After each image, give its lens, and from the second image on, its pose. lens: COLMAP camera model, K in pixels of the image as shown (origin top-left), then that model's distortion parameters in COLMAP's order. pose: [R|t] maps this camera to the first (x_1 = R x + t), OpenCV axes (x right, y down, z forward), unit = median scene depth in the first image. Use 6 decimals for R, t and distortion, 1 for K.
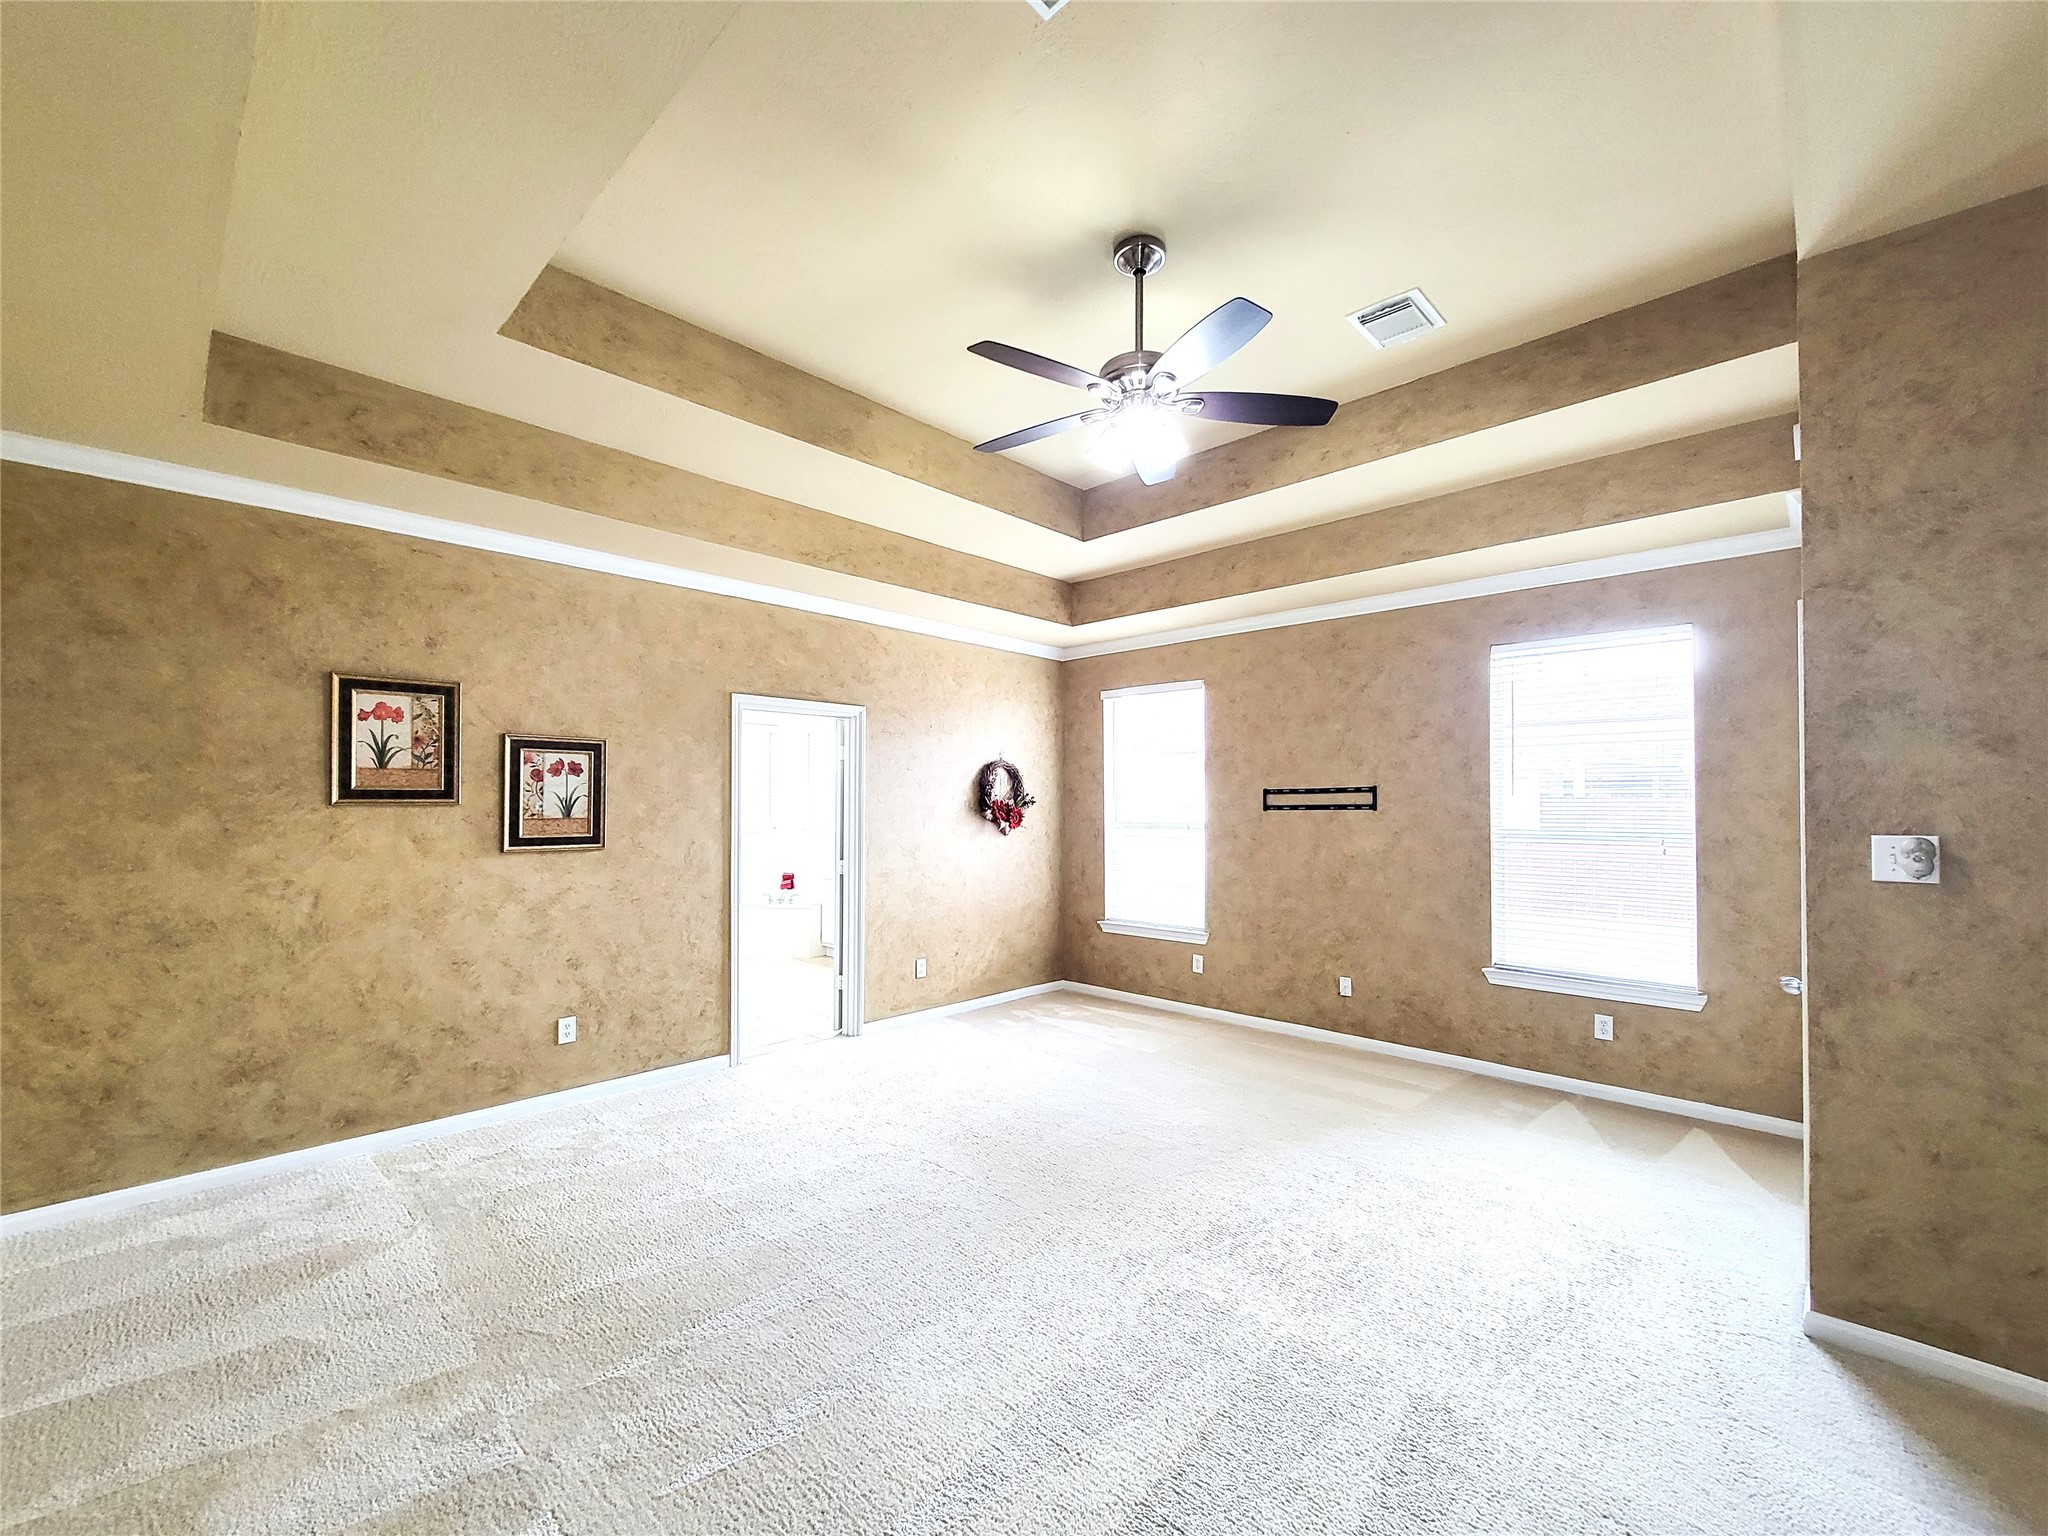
lens RADIAL K [[844.8, 0, 1023.5], [0, 844.8, 788.6], [0, 0, 1]] dist [-0.002023, -0.000708]
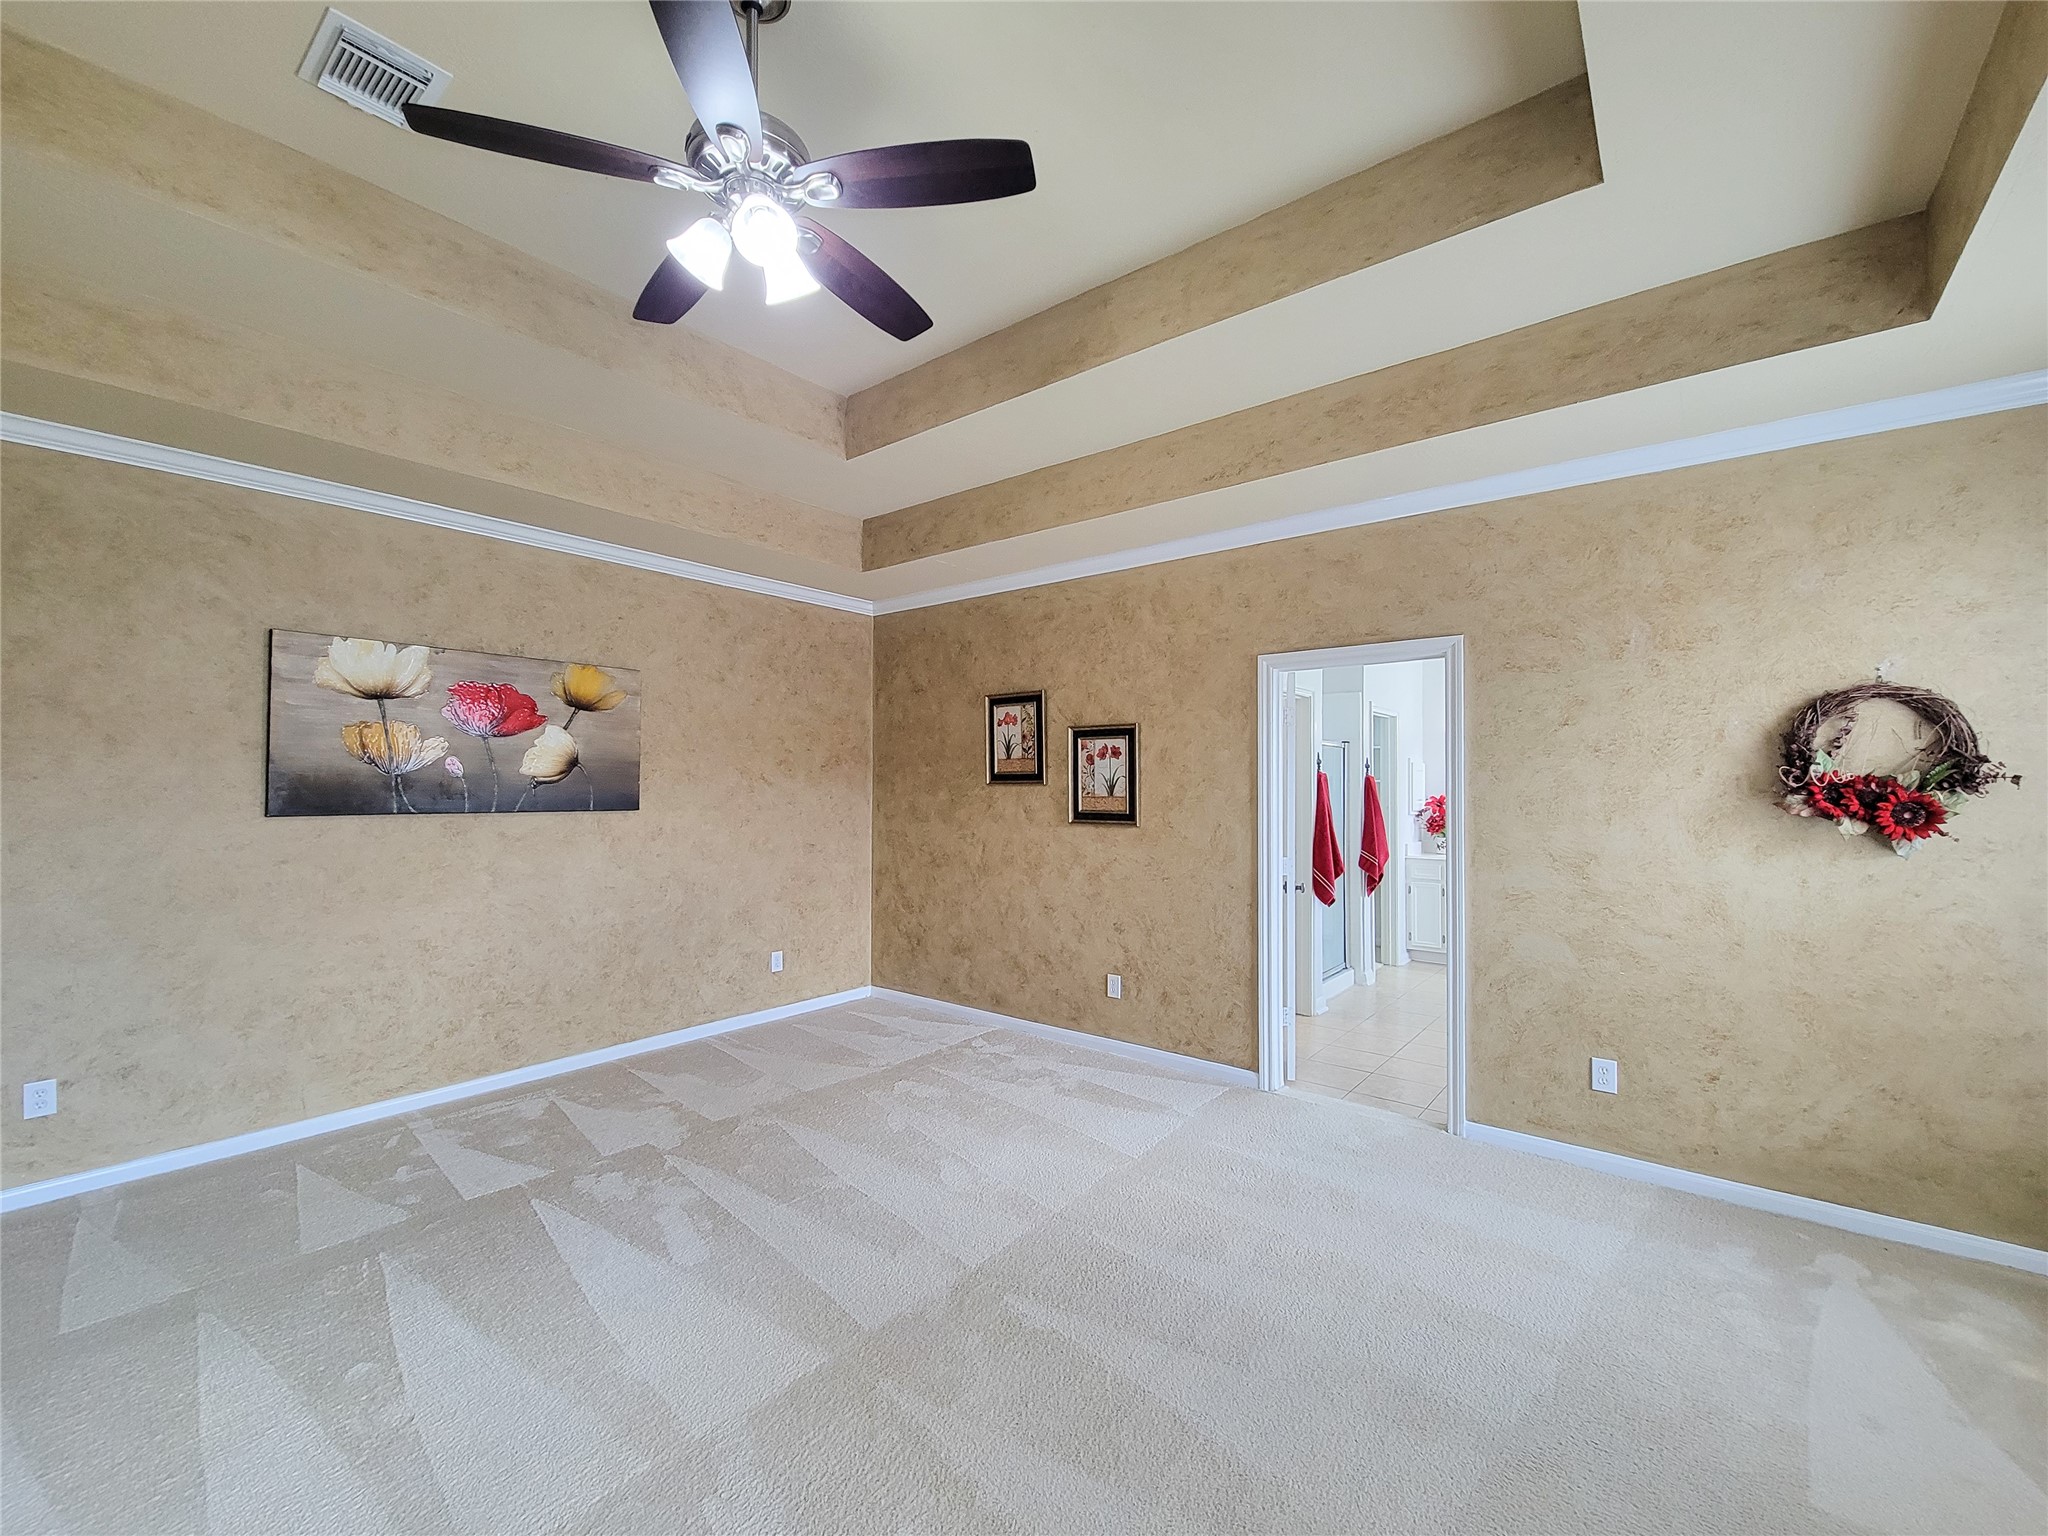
lens RADIAL K [[844.8, 0, 1024.3], [0, 844.8, 768.3], [0, 0, 1]] dist [-0.002023, -0.000708]
pose [[0.082325, -0.023625, -0.996325, 0.591169], [0.016011, 0.999621, -0.022380, 0.021464], [0.996477, -0.014109, 0.082672, 0.822553]]
